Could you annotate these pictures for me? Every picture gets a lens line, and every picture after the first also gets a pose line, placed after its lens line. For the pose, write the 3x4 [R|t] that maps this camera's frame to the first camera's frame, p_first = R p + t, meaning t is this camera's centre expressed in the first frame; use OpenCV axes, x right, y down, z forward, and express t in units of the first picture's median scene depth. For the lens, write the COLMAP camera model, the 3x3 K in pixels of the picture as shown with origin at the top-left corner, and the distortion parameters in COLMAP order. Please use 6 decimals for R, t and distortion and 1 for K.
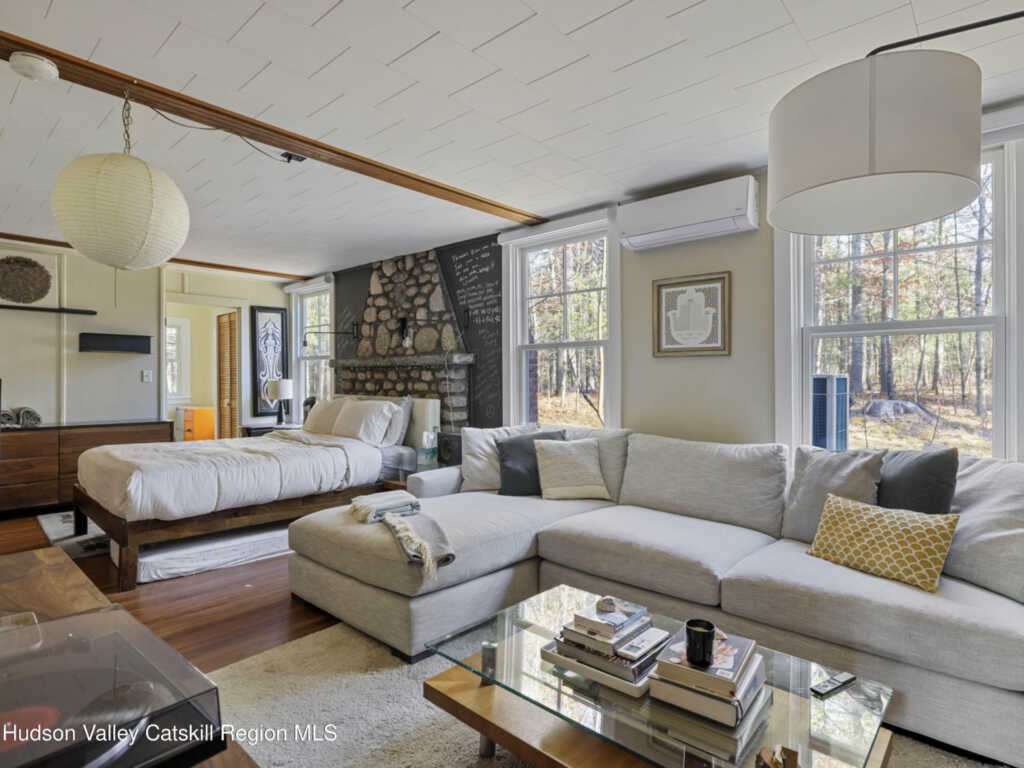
lens RADIAL K [[562.5, 0, 510.7], [0, 562.5, 381.4], [0, 0, 1]] dist [-0.004753, -0.000169]
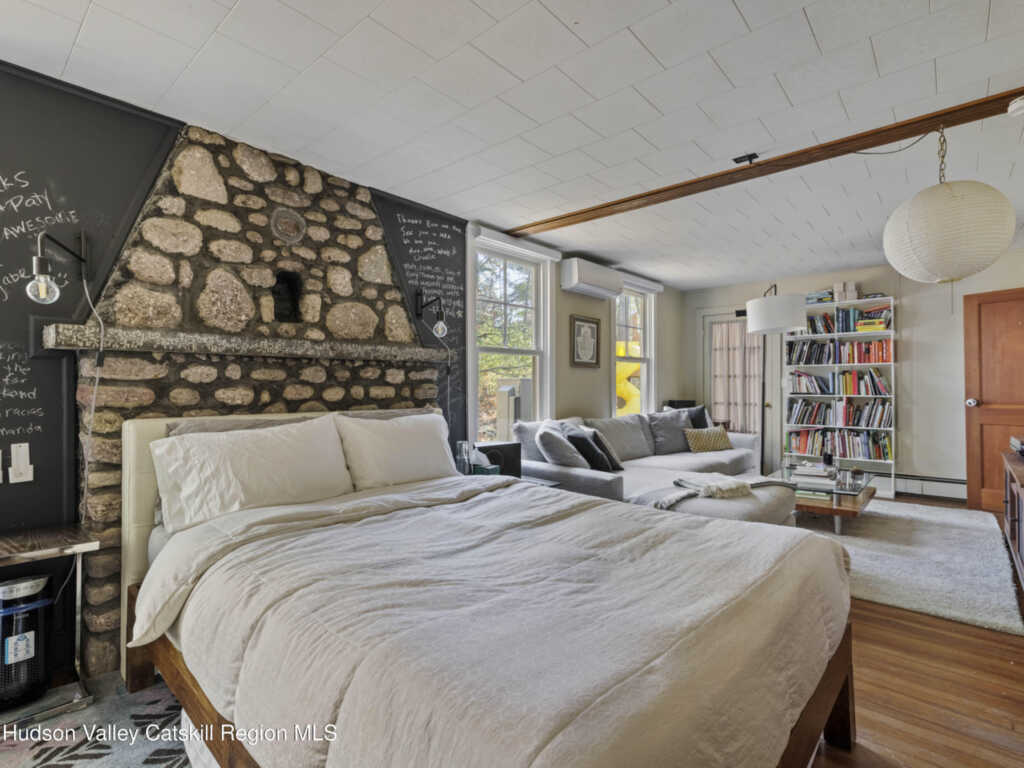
lens RADIAL K [[495.9, 0, 512.0], [0, 495.9, 384.0], [0, 0, 1]] dist [0.001988, 0.000237]
pose [[-0.021008, -0.001674, 0.999778, -0.724271], [0.005583, 0.999983, 0.001791, -0.000687], [-0.999764, 0.005620, -0.020998, 0.830368]]
